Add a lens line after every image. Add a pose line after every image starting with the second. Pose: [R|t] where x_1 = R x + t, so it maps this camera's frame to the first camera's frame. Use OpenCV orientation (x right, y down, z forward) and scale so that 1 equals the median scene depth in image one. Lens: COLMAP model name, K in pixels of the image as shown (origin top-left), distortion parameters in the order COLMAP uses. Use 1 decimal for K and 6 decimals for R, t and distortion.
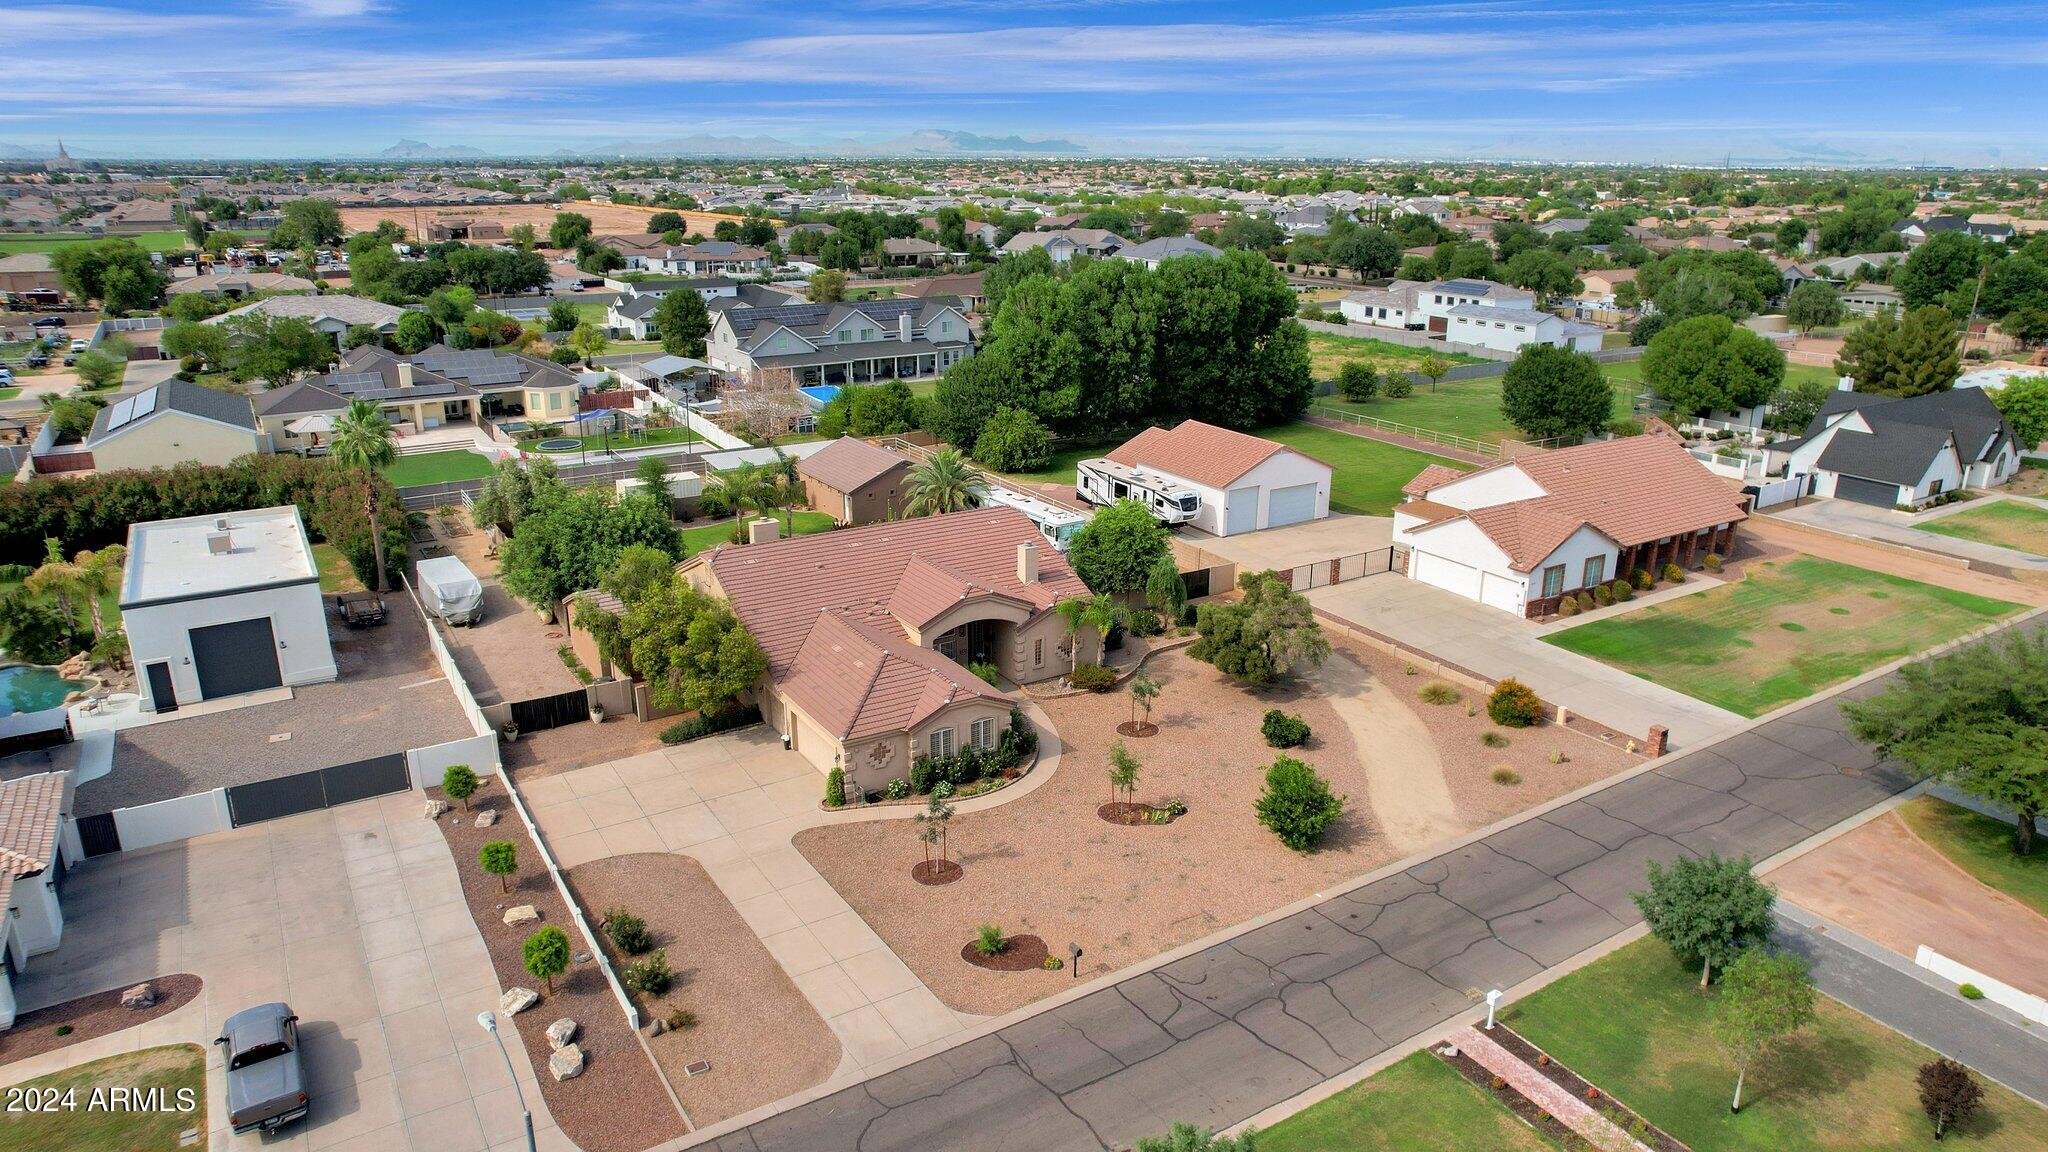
lens RADIAL K [[1311.4, 0, 1030.7], [0, 1311.4, 568.7], [0, 0, 1]] dist [-0.076461, 0.069707]
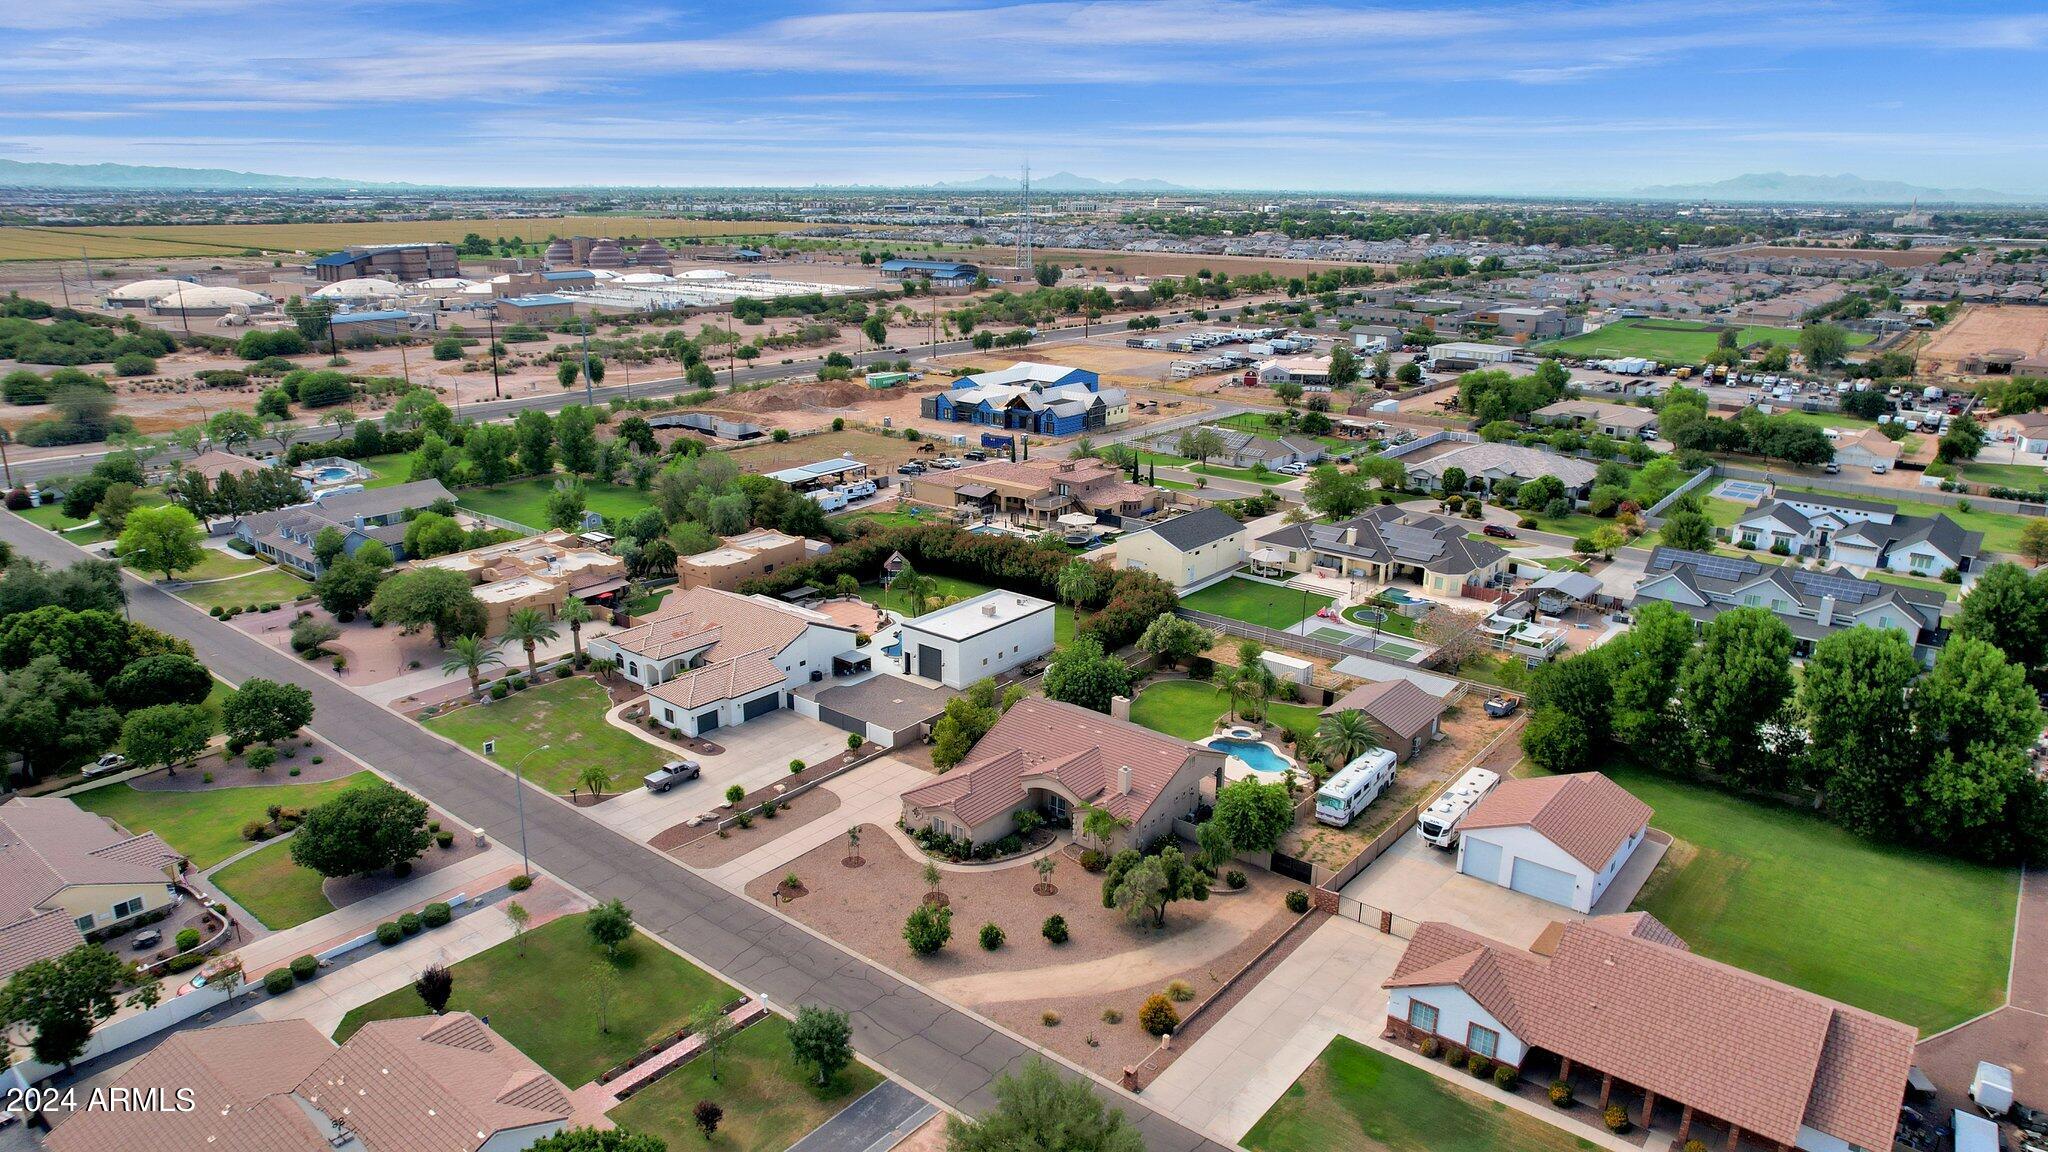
lens RADIAL K [[1311.4, 0, 1030.7], [0, 1311.4, 568.7], [0, 0, 1]] dist [-0.076461, 0.069707]
pose [[0.326874, 0.266777, -0.906633, 1.139385], [-0.293584, 0.940532, 0.170904, -0.413986], [0.898311, 0.210309, 0.385757, 0.221444]]
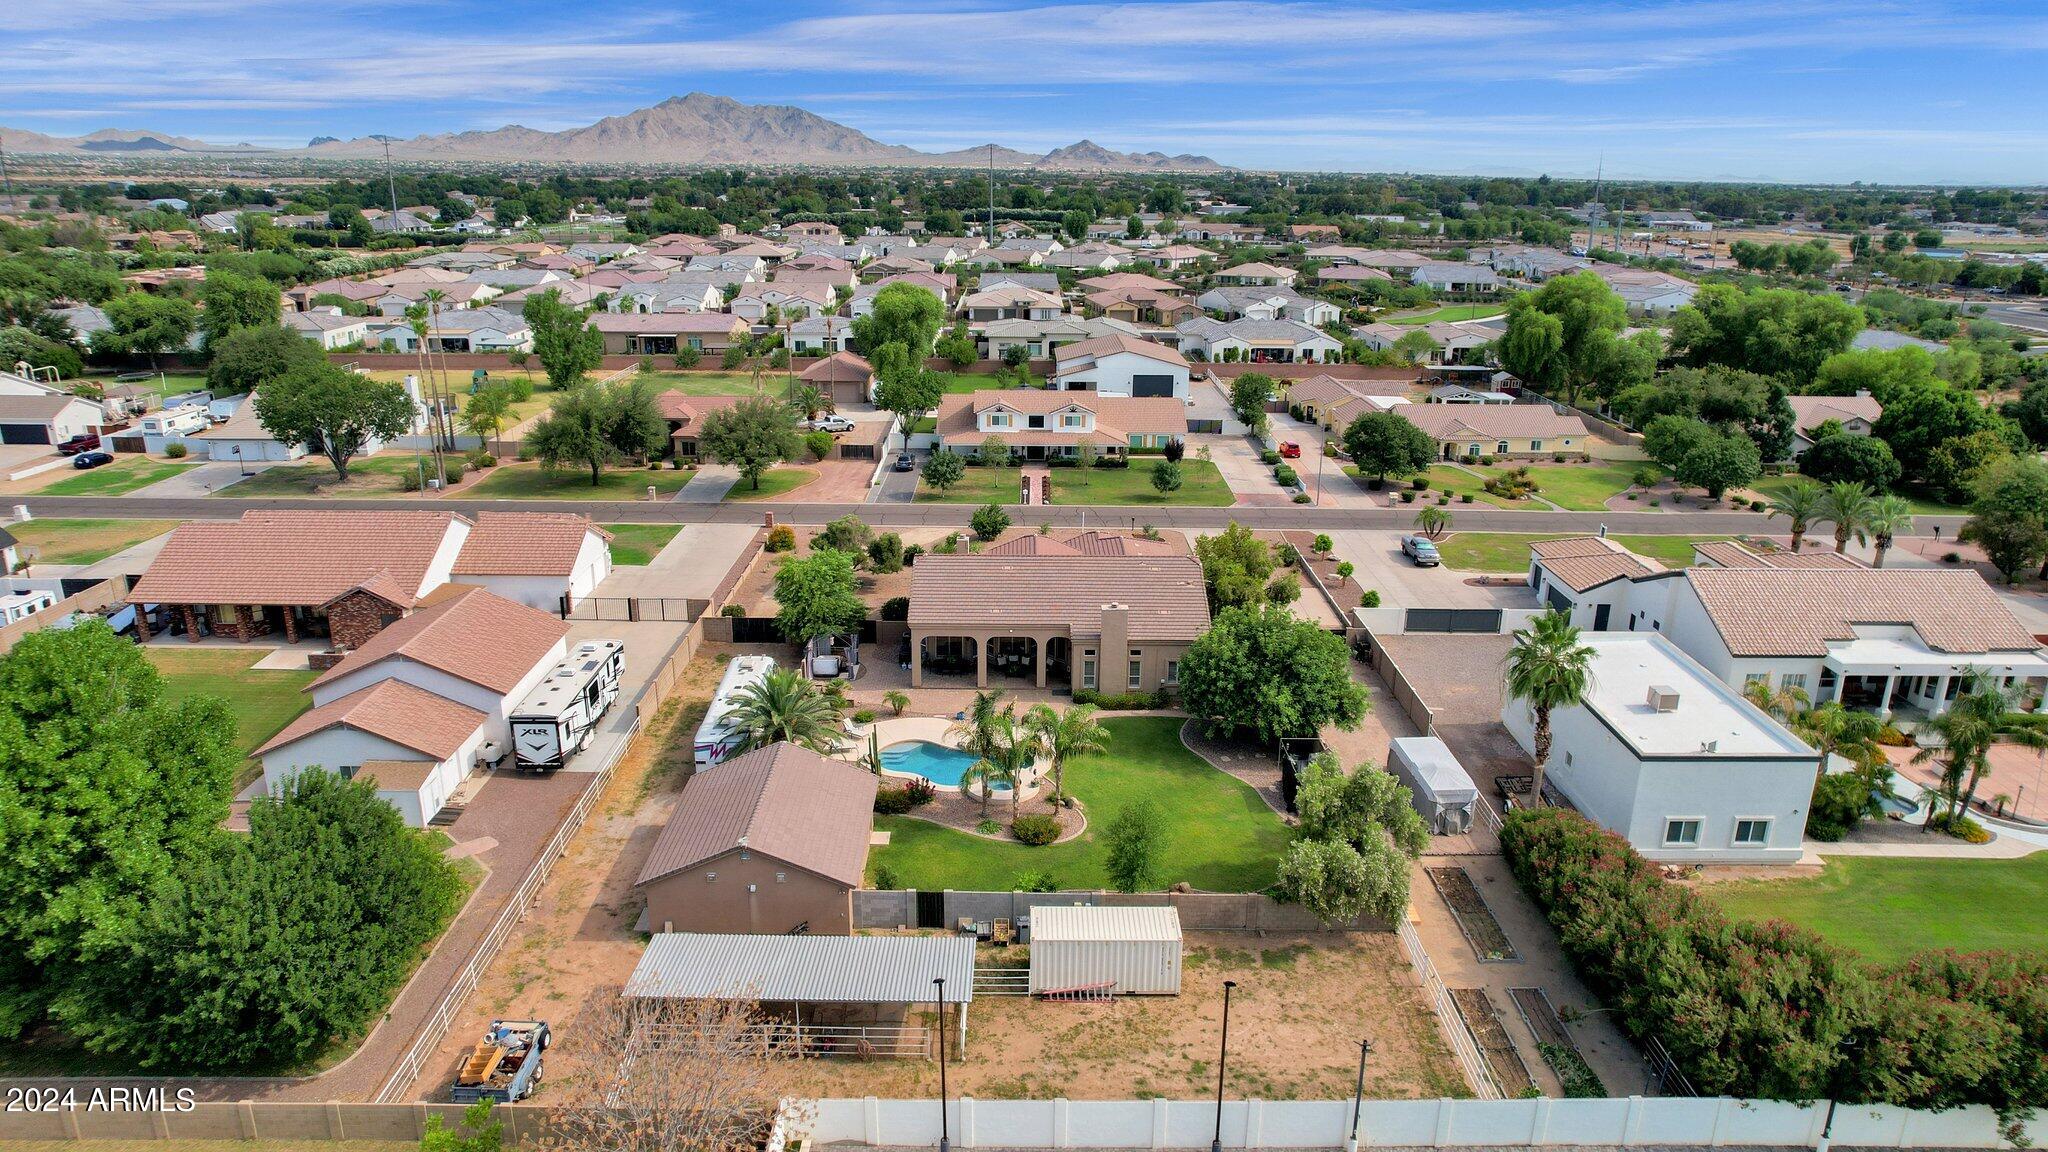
lens RADIAL K [[1311.4, 0, 1030.7], [0, 1311.4, 568.7], [0, 0, 1]] dist [-0.076461, 0.069707]
pose [[-0.849297, -0.171659, 0.499228, -0.628500], [0.143521, 0.834962, 0.531263, -0.593394], [-0.508032, 0.522849, -0.684494, 1.645372]]
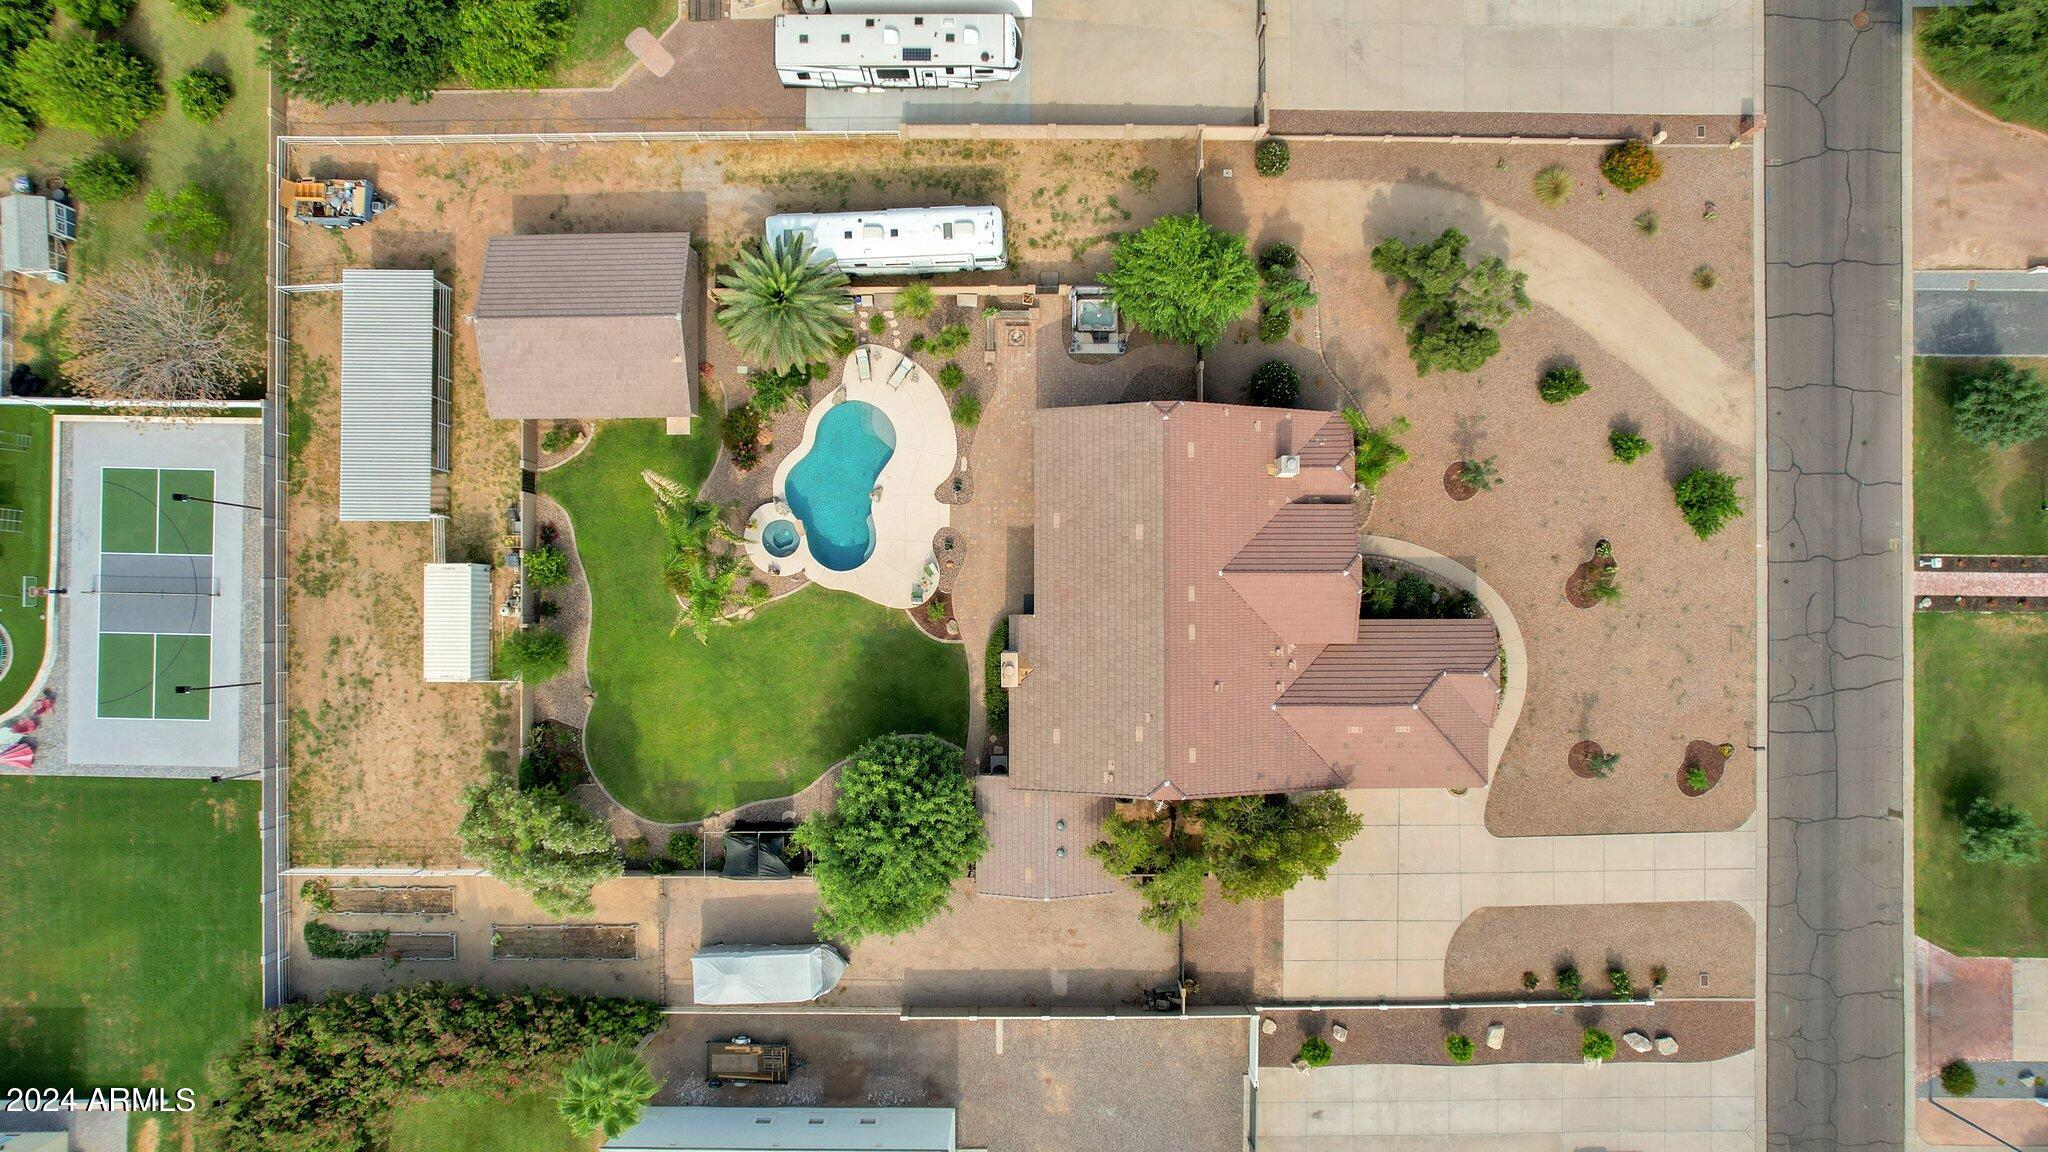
lens RADIAL K [[1311.4, 0, 1030.7], [0, 1311.4, 568.7], [0, 0, 1]] dist [-0.076461, 0.069707]
pose [[0.530974, -0.847386, -0.002029, -0.132057], [0.256528, 0.158458, 0.953459, -0.781913], [-0.807626, -0.506782, 0.301516, 0.737370]]
